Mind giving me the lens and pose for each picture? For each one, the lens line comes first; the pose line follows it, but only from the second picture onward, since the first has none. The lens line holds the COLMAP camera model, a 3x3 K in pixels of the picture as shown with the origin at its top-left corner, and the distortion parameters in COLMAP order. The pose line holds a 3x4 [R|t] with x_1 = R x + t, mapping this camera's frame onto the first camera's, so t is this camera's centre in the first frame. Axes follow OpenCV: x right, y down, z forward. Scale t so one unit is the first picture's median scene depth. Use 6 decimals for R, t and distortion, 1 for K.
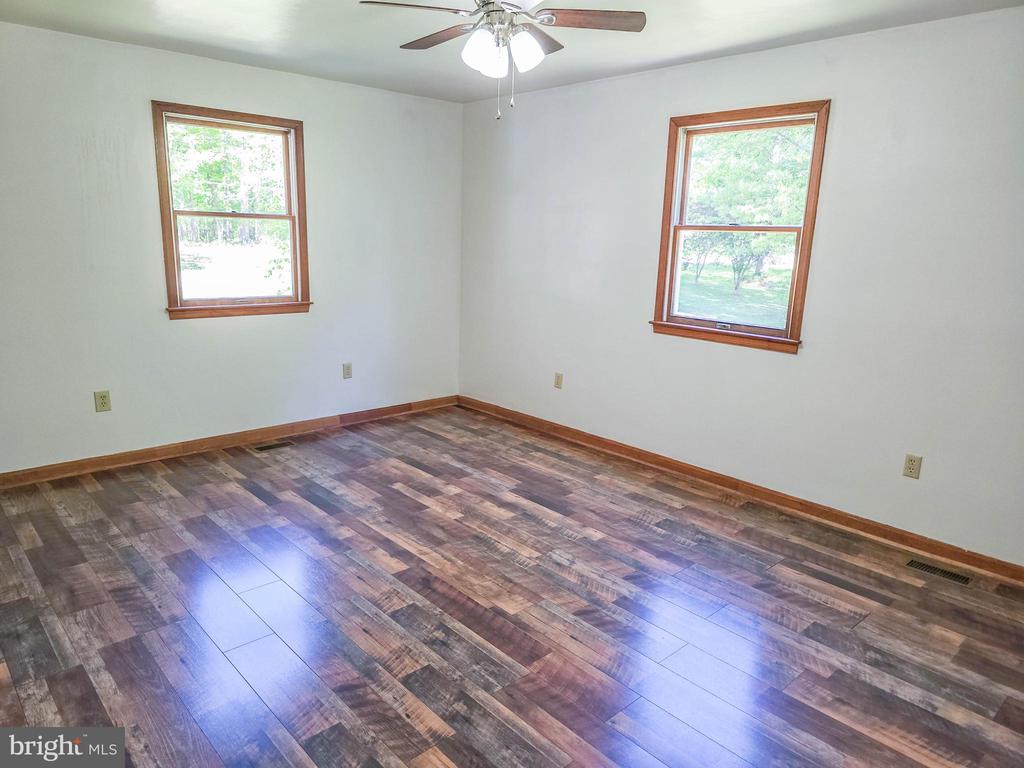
lens RADIAL K [[719.3, 0, 513.9], [0, 719.3, 382.3], [0, 0, 1]] dist [0.052589, -0.054176]
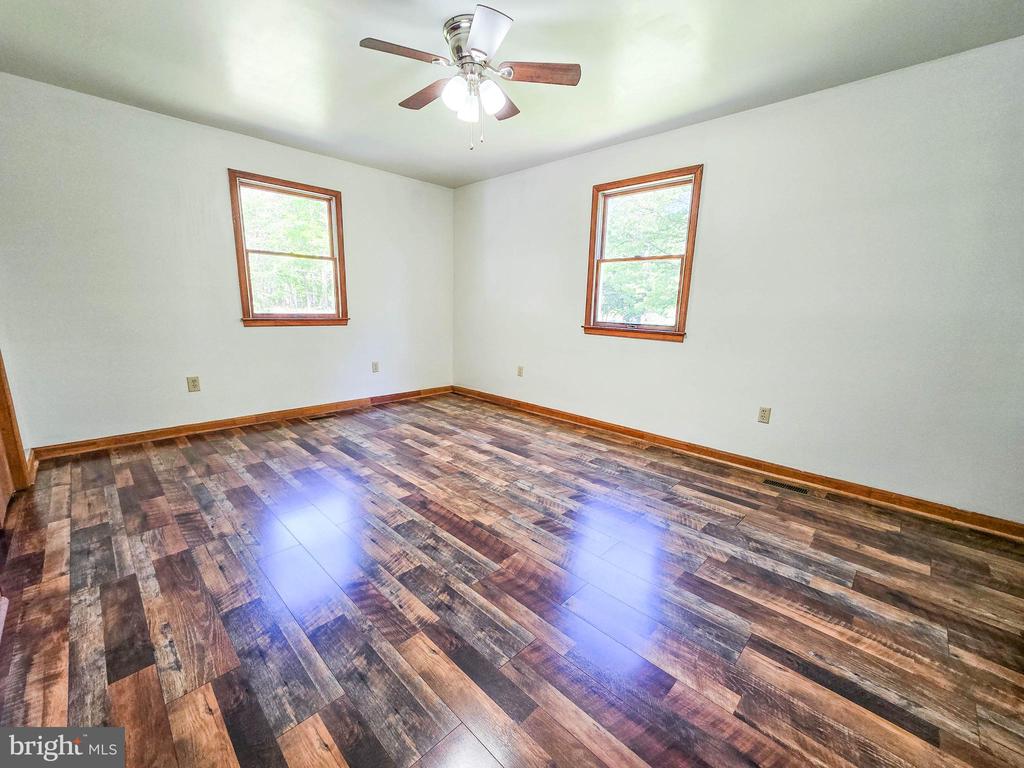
lens RADIAL K [[426.2, 0, 518.4], [0, 426.2, 393.5], [0, 0, 1]] dist [-0.003680, -0.000567]
pose [[0.998243, -0.014170, 0.057536, 0.011252], [0.014905, 0.999812, -0.012371, 0.081763], [-0.057349, 0.013206, 0.998267, 0.194565]]
